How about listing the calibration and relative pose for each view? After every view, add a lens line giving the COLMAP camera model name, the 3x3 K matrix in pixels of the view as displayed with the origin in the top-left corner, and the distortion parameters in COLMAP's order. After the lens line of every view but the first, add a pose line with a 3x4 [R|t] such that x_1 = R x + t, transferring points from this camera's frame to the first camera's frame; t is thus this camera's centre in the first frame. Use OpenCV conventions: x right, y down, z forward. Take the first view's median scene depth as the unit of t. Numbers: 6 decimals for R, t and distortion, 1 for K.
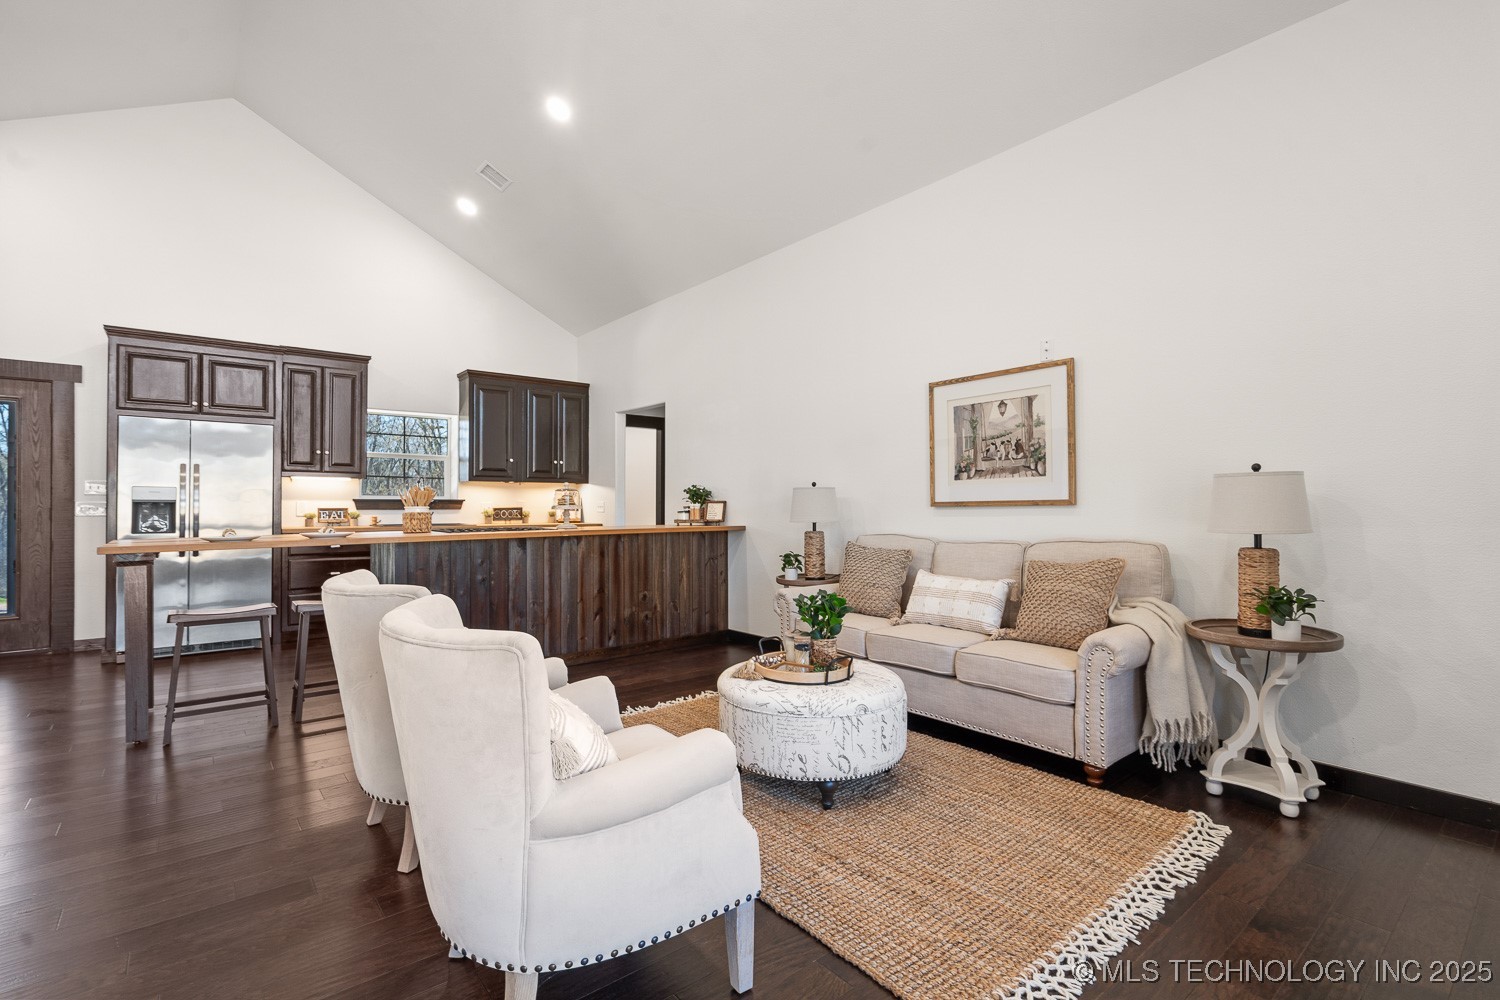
lens RADIAL K [[691.1, 0, 741.7], [0, 691.1, 499.5], [0, 0, 1]] dist [0.001934, 0.000438]
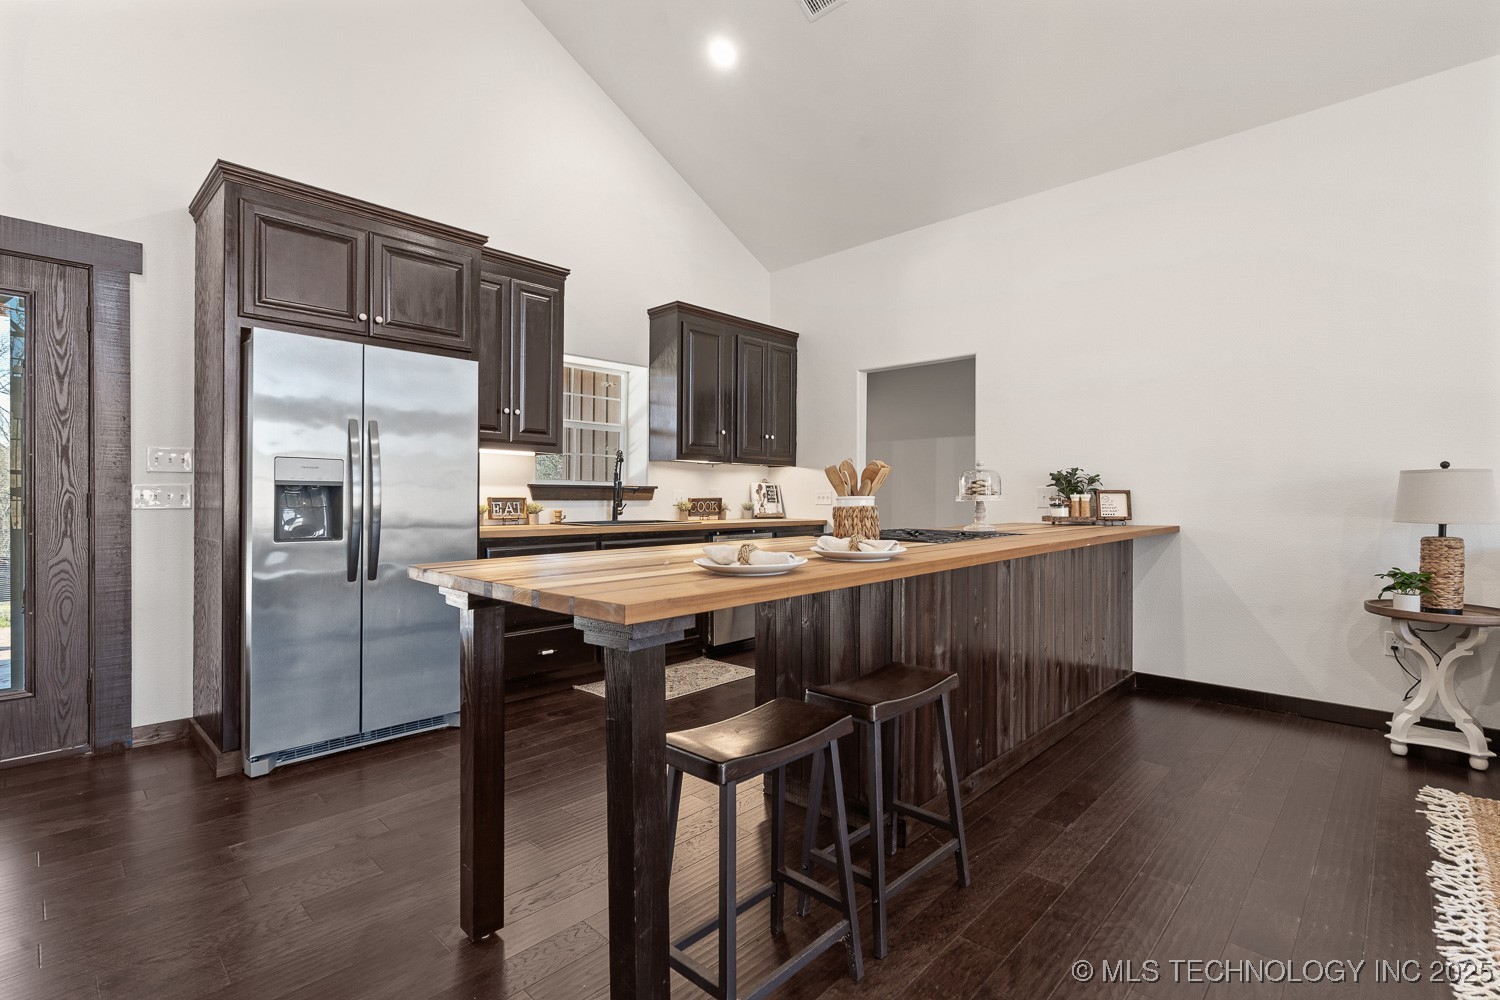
lens RADIAL K [[691.1, 0, 741.7], [0, 691.1, 499.5], [0, 0, 1]] dist [0.001934, 0.000438]
pose [[0.992378, 0.004708, 0.123145, -0.453730], [-0.006184, 0.999913, 0.011608, 0.005218], [-0.123079, -0.012281, 0.992321, 0.318038]]
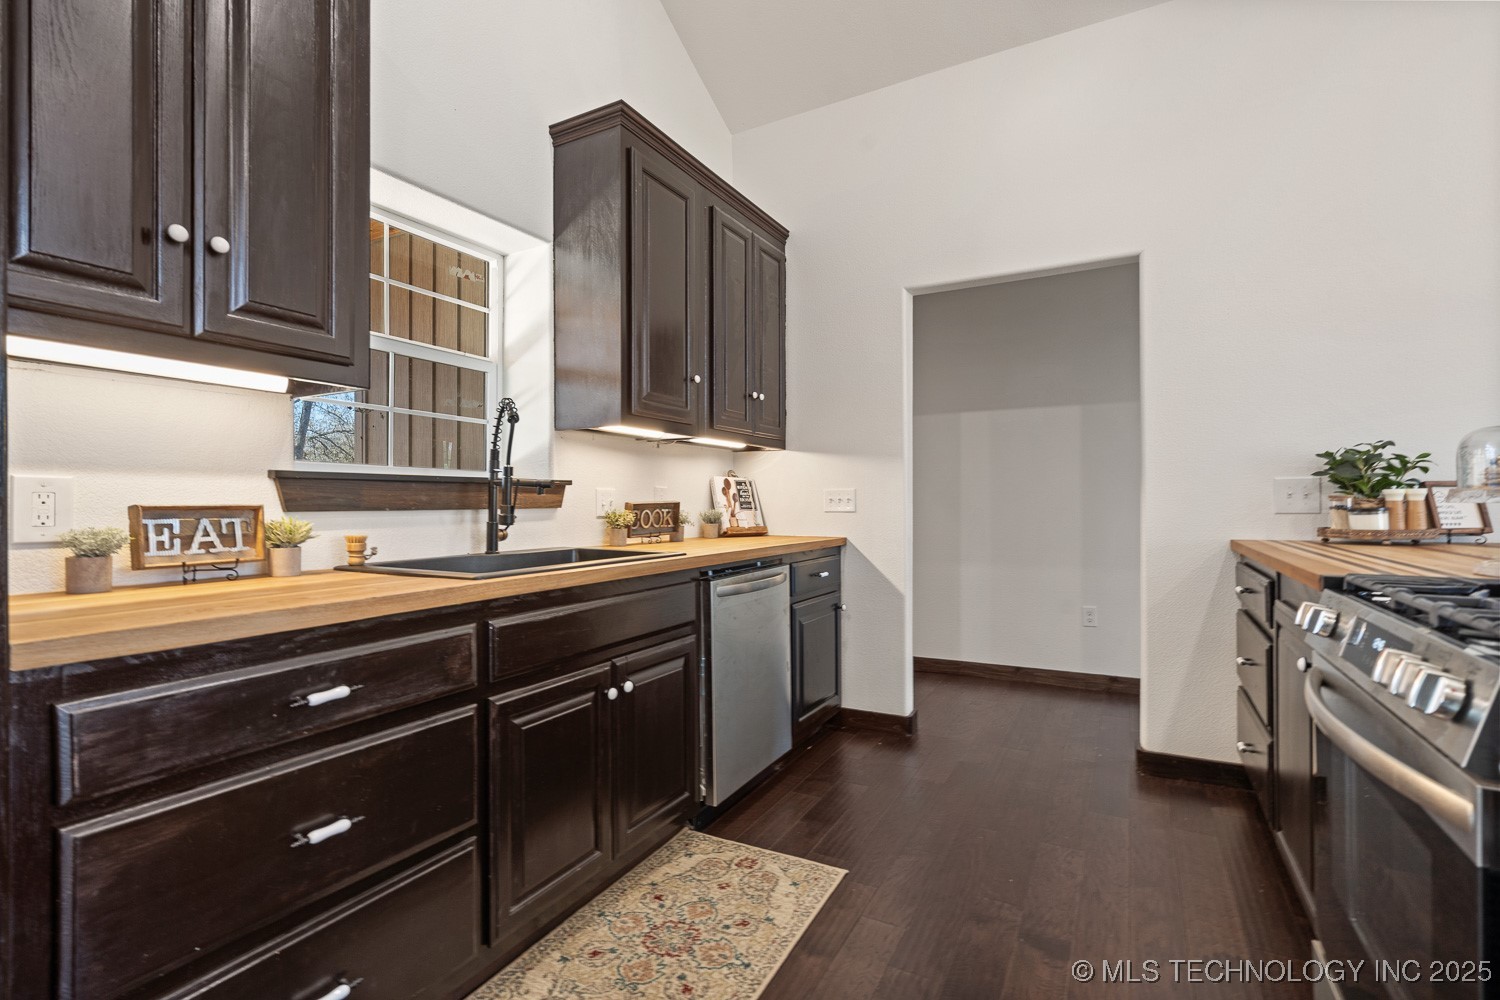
lens RADIAL K [[691.1, 0, 741.7], [0, 691.1, 499.5], [0, 0, 1]] dist [0.001934, 0.000438]
pose [[0.925912, -0.002678, 0.377731, -0.512999], [0.001505, 0.999993, 0.003401, 0.009861], [-0.377737, -0.002581, 0.925909, 0.715847]]
